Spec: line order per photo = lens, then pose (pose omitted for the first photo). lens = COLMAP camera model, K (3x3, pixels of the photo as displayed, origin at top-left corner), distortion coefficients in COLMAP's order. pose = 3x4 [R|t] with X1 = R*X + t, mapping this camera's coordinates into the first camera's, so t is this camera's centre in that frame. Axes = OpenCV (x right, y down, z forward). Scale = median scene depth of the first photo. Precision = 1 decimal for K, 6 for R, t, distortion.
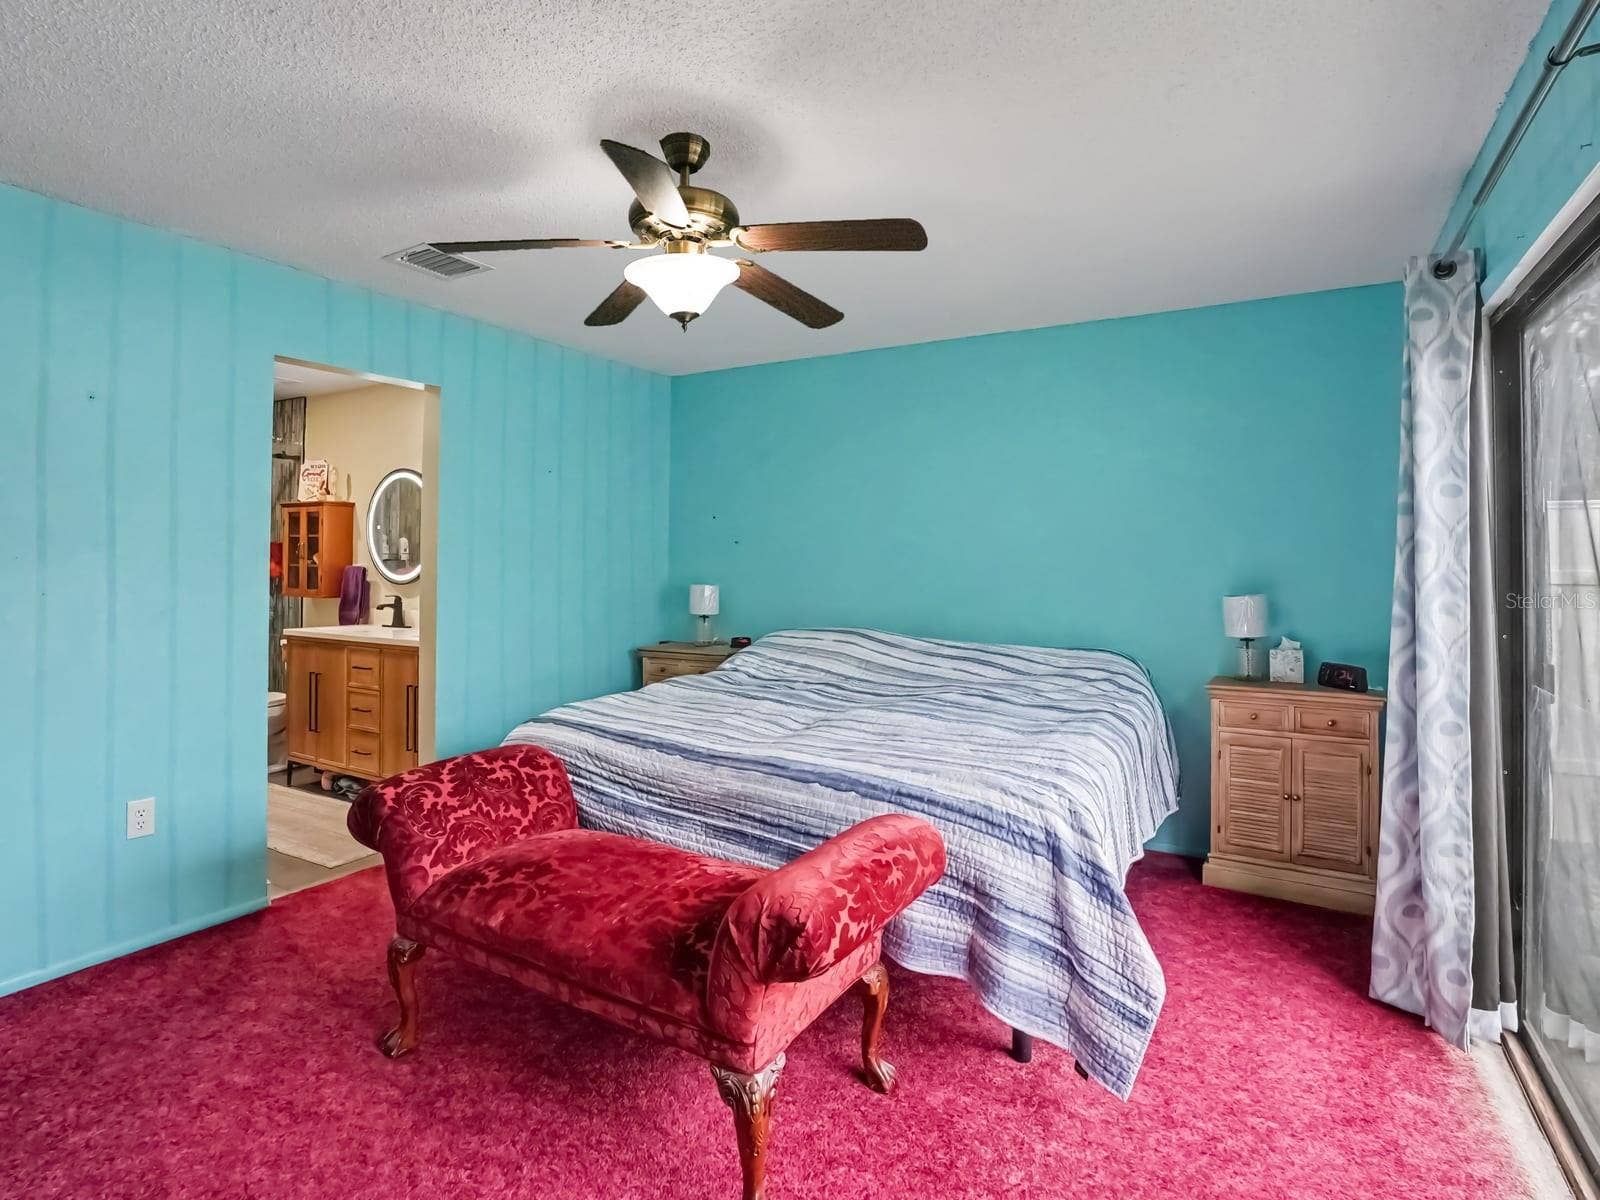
lens RADIAL K [[873.9, 0, 820.8], [0, 873.9, 526.6], [0, 0, 1]] dist [-0.052424, 0.010153]
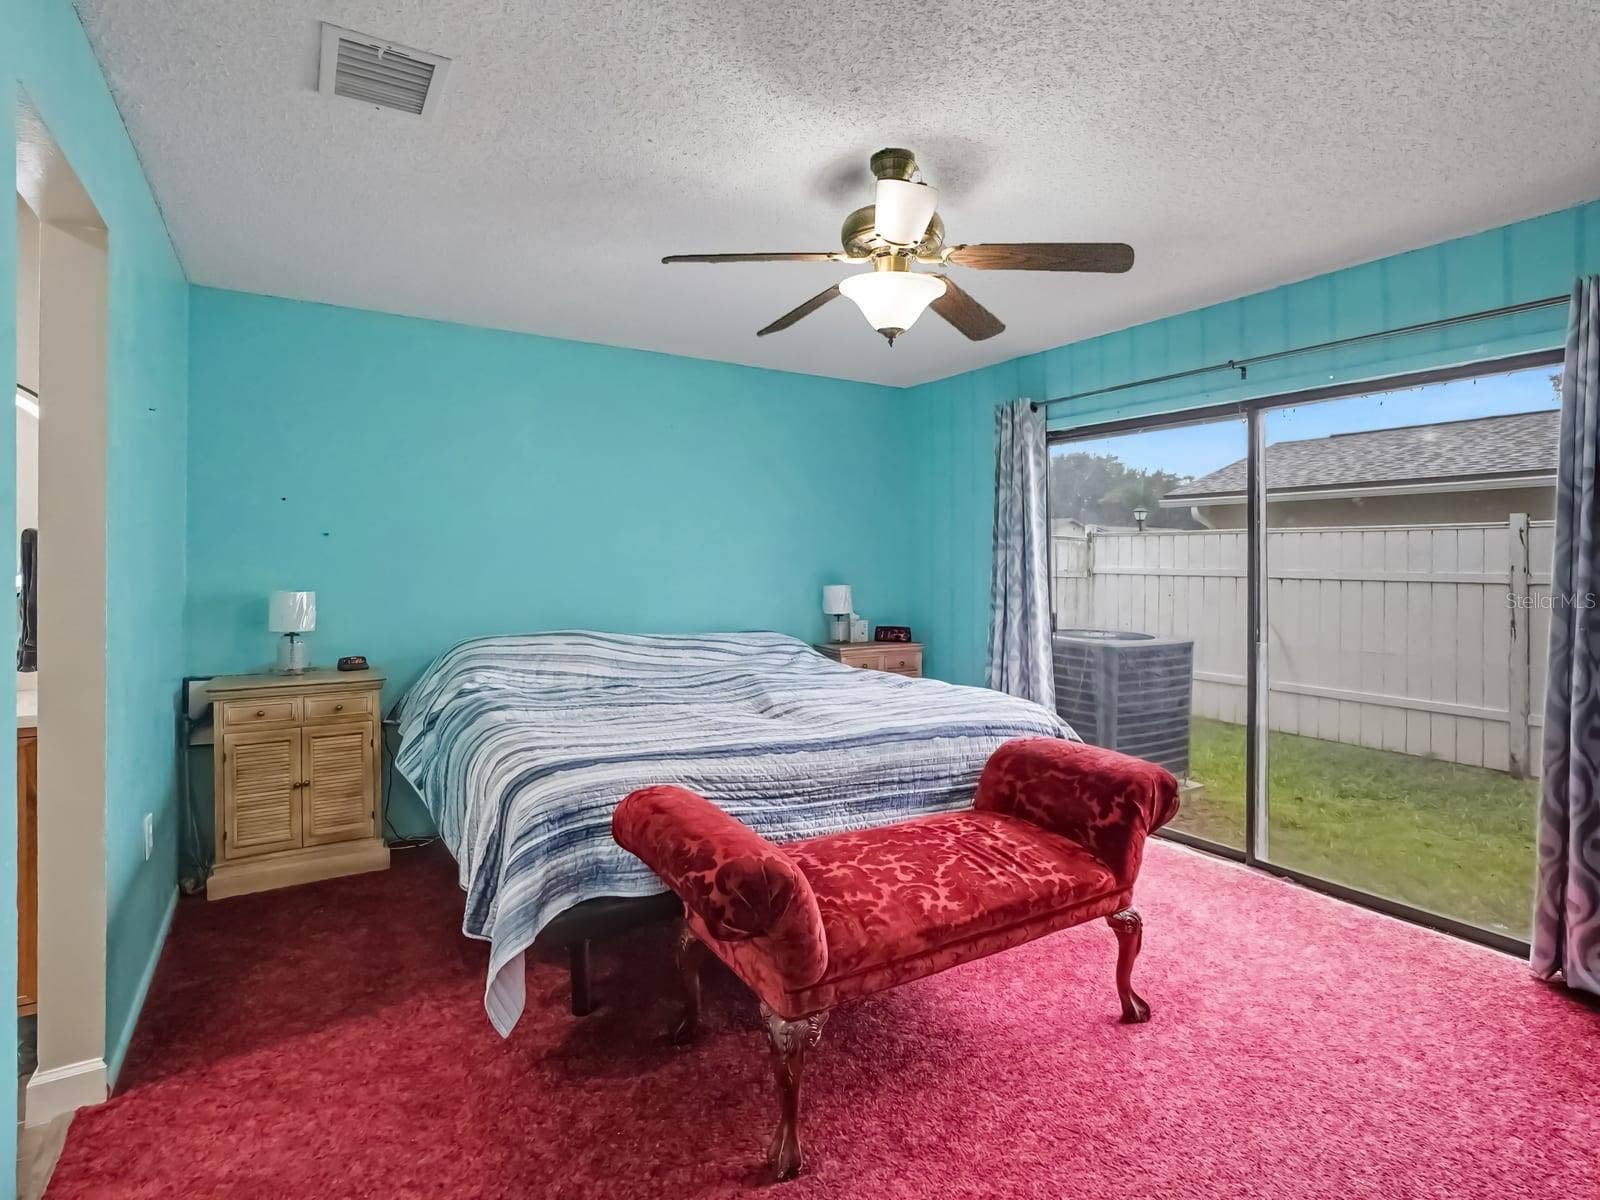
lens RADIAL K [[820.5, 0, 827.6], [0, 820.5, 553.6], [0, 0, 1]] dist [-0.030566, 0.000366]
pose [[0.436658, 0.010575, 0.899565, -0.777122], [-0.039125, 0.999208, 0.007245, 0.018547], [-0.898776, -0.038359, 0.436726, 0.431626]]
